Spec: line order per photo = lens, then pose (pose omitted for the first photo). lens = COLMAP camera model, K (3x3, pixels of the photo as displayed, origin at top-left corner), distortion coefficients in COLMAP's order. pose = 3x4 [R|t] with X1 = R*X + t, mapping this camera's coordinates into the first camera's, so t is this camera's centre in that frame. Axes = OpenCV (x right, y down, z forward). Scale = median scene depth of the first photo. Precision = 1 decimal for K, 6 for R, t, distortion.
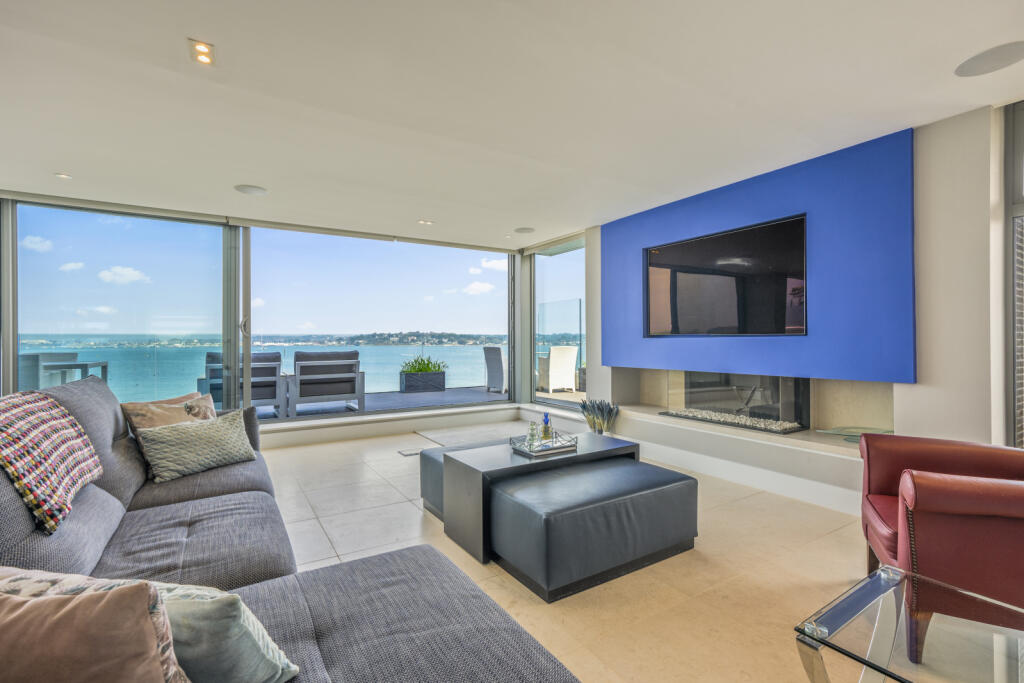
lens RADIAL K [[465.5, 0, 507.5], [0, 465.5, 343.7], [0, 0, 1]] dist [-0.000150, 0.000498]
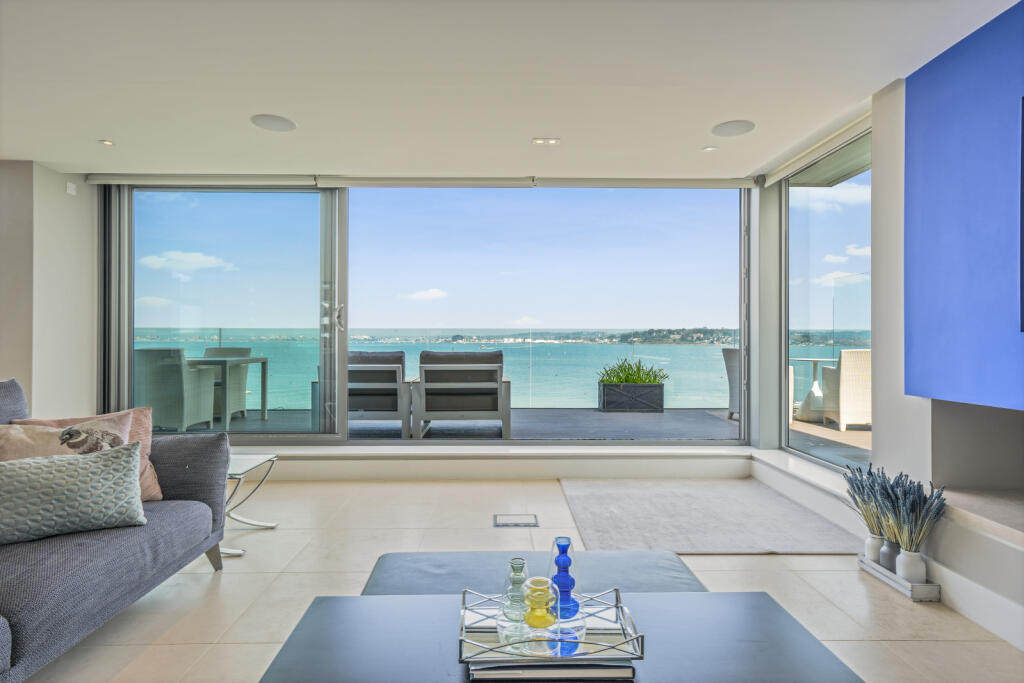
lens RADIAL K [[556.2, 0, 505.5], [0, 556.2, 340.2], [0, 0, 1]] dist [0.007808, 0.002218]
pose [[0.859997, 0.007104, -0.510250, 0.117055], [-0.008791, 0.999961, -0.000895, -0.000840], [0.510224, 0.005255, 0.860025, 0.276688]]
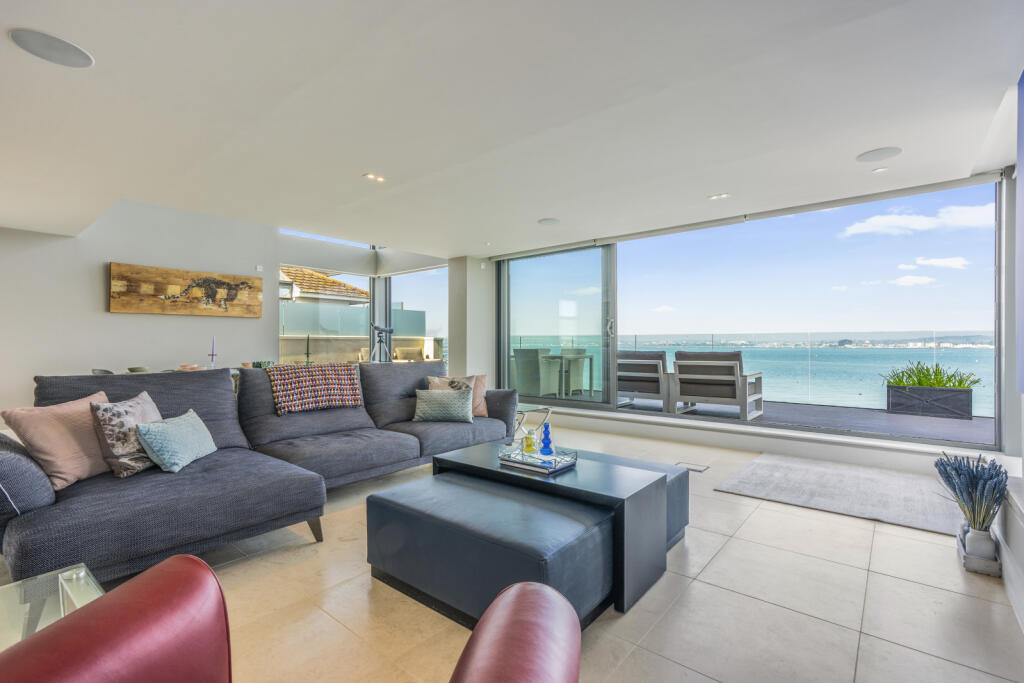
lens RADIAL K [[465.5, 0, 507.5], [0, 465.5, 343.7], [0, 0, 1]] dist [-0.000150, 0.000498]
pose [[0.315174, 0.002677, -0.949030, 0.386118], [-0.005297, 0.999985, 0.001062, 0.002107], [0.949019, 0.004693, 0.315184, 0.300472]]
